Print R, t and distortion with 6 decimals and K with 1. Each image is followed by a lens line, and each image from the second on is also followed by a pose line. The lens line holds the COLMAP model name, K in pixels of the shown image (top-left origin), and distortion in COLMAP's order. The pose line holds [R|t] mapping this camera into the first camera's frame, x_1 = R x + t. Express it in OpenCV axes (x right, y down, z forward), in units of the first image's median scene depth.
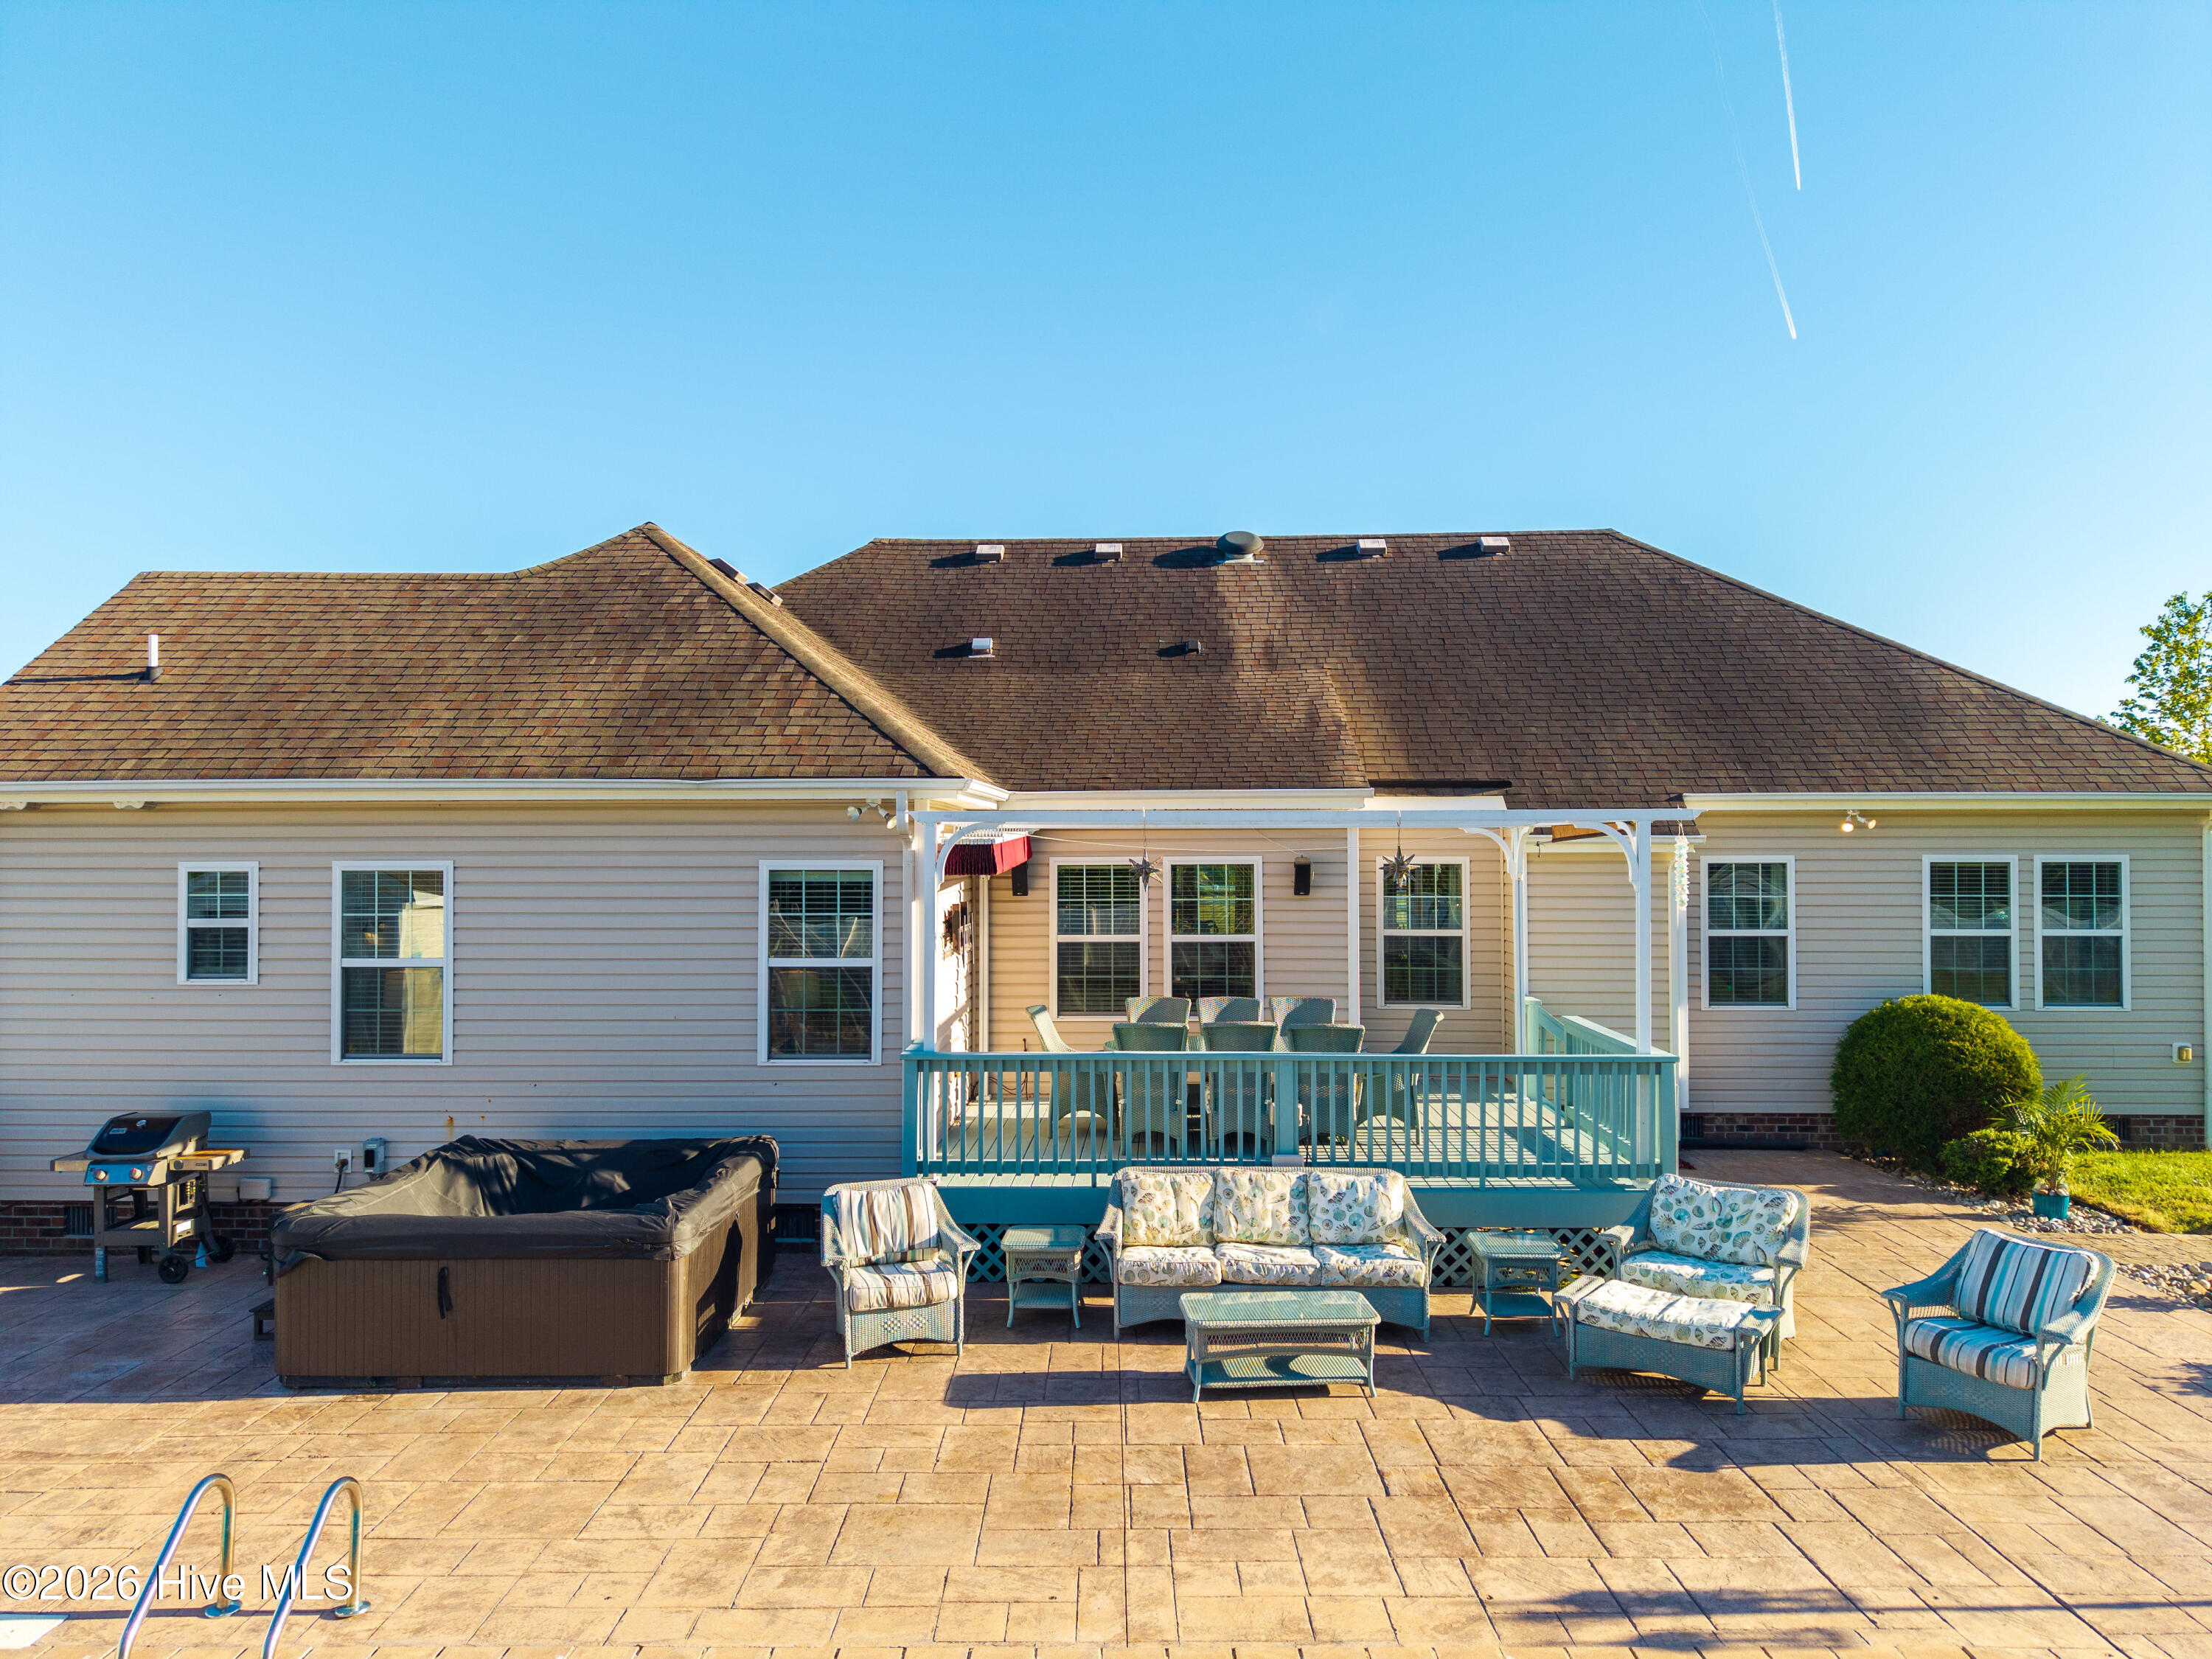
lens RADIAL K [[1470.0, 0, 1120.2], [0, 1470.0, 843.5], [0, 0, 1]] dist [0.100594, -0.159230]
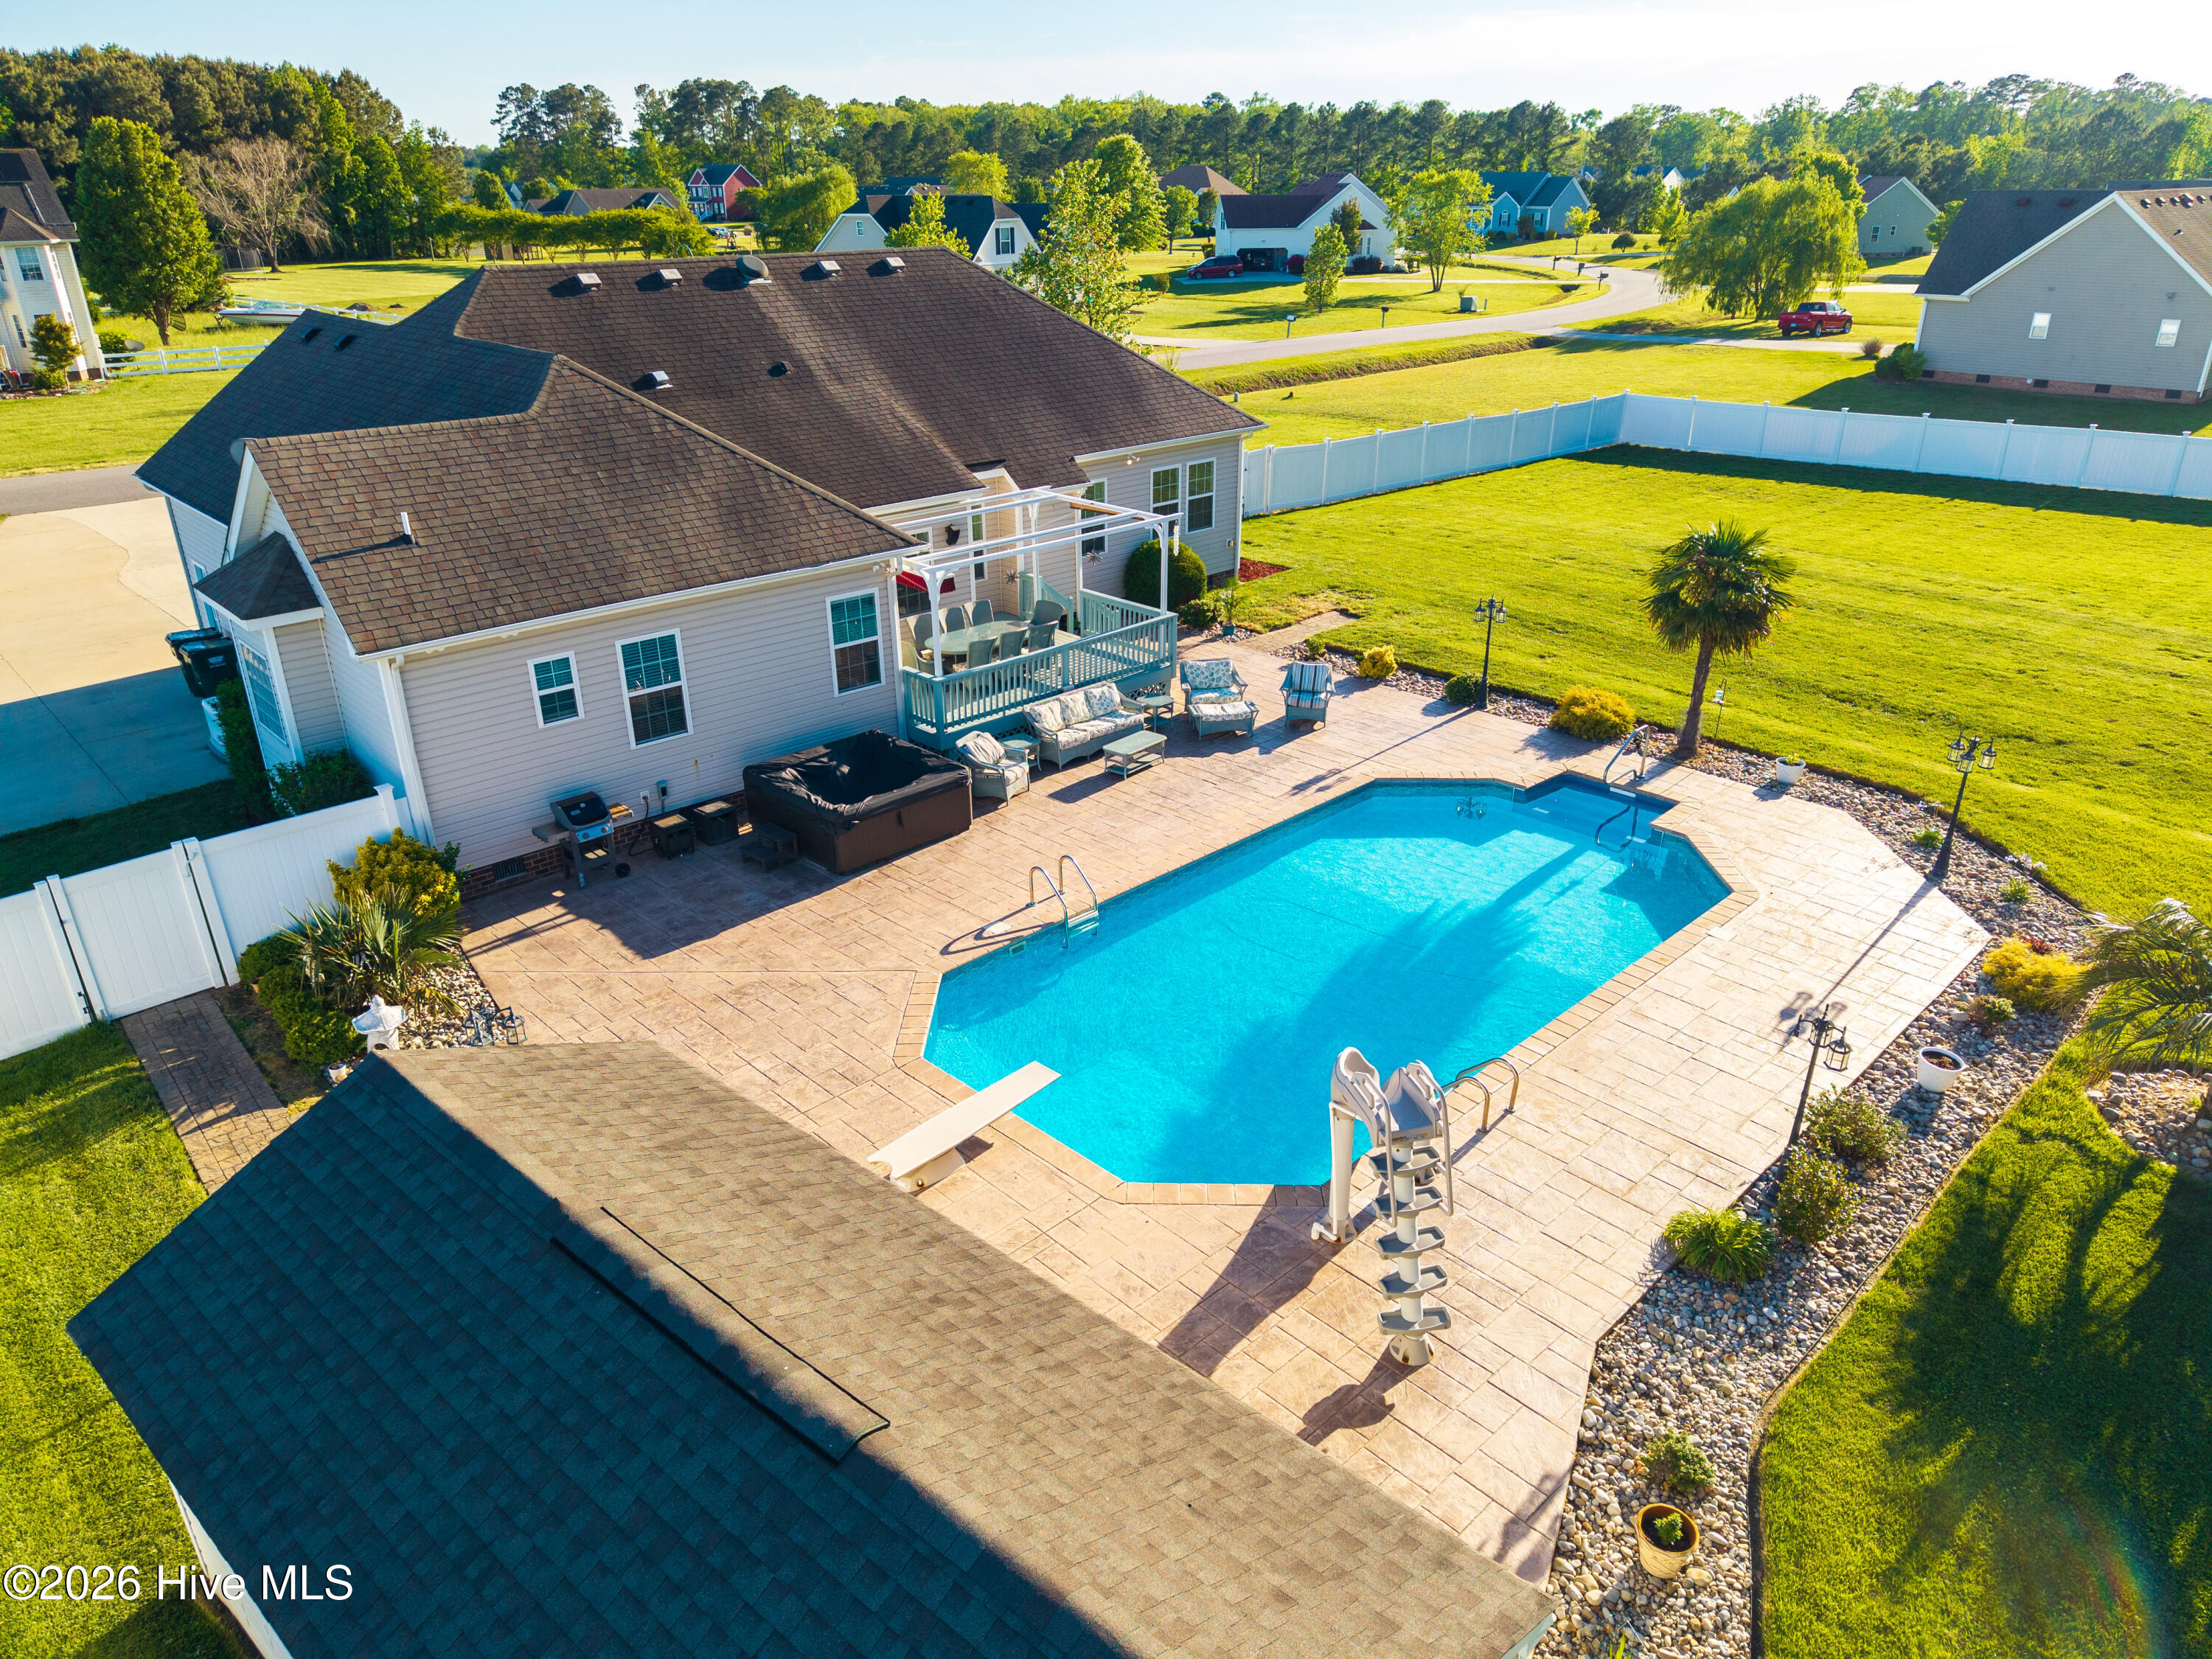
lens RADIAL K [[1475.7, 0, 1104.6], [0, 1475.7, 842.3], [0, 0, 1]] dist [0.034855, -0.040524]
pose [[0.707372, -0.293695, 0.642937, -1.267007], [0.003635, 0.911091, 0.412189, -0.472487], [-0.706832, -0.289234, 0.645548, -0.578891]]
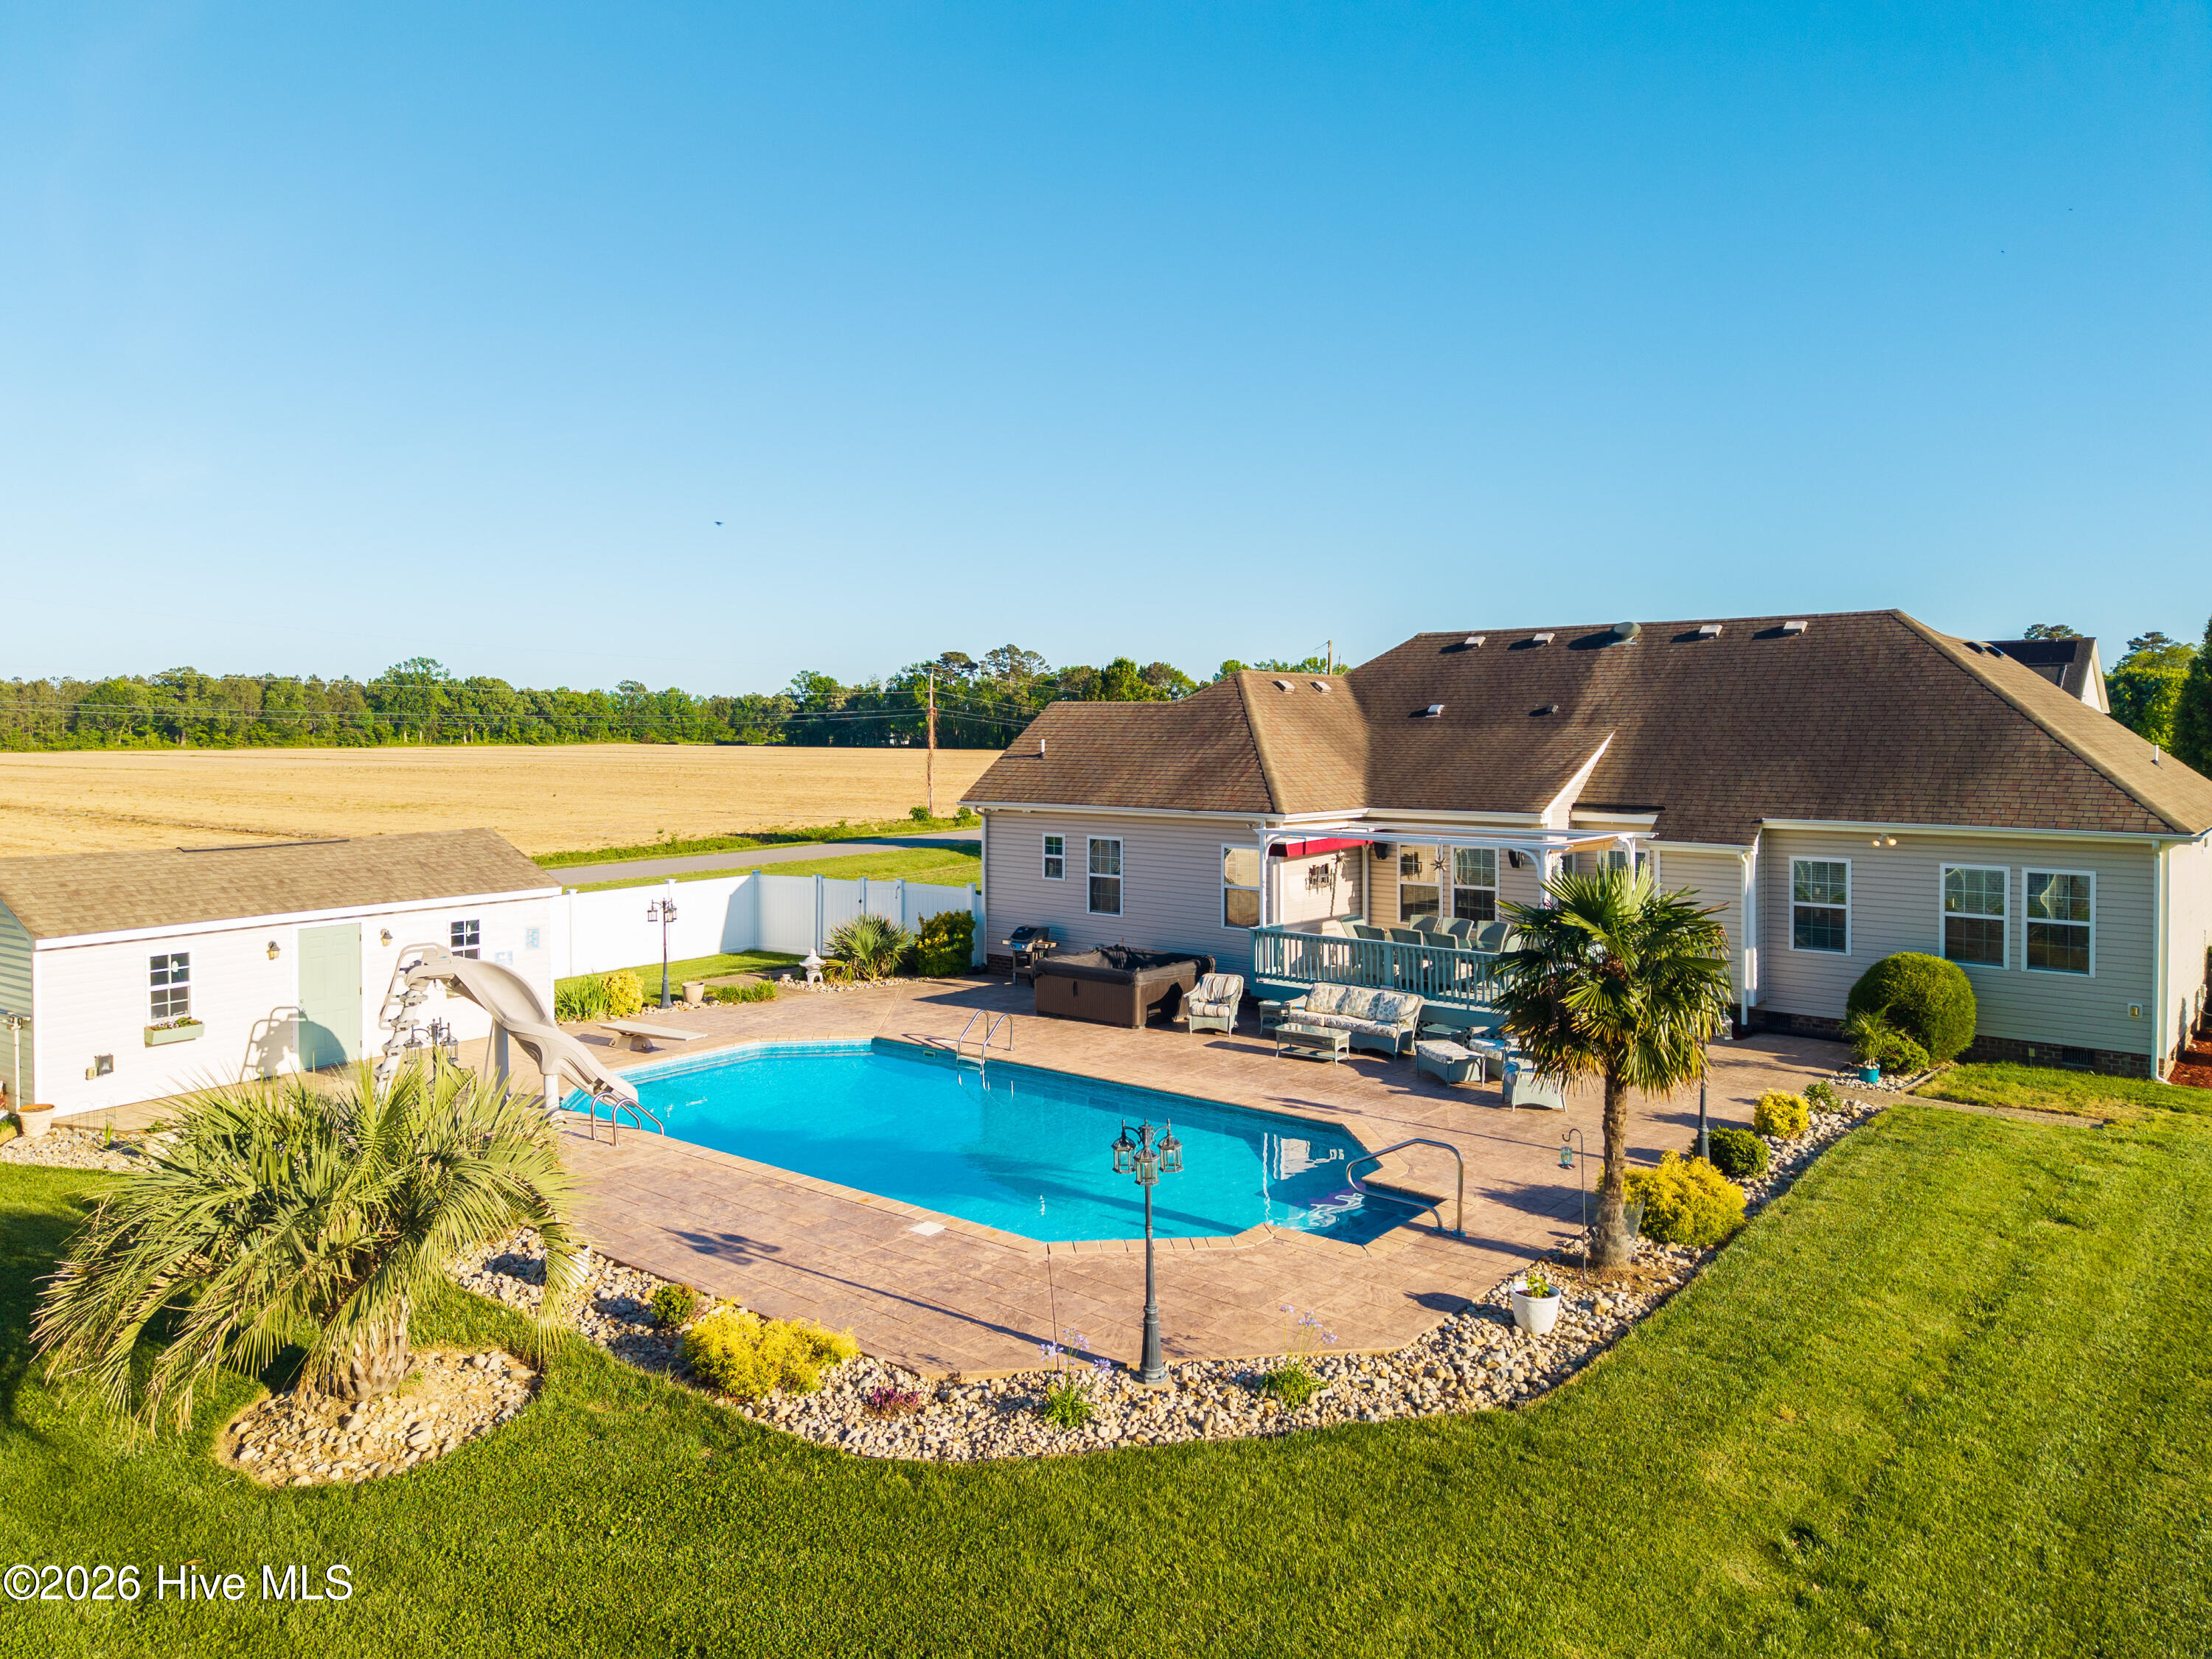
lens RADIAL K [[1492.4, 0, 1098.7], [0, 1492.4, 768.8], [0, 0, 1]] dist [0.153602, -0.269049]
pose [[0.779064, 0.016708, -0.626722, 1.064813], [0.000041, 0.999643, 0.026700, -0.166071], [0.626945, -0.020827, 0.778785, -0.960158]]
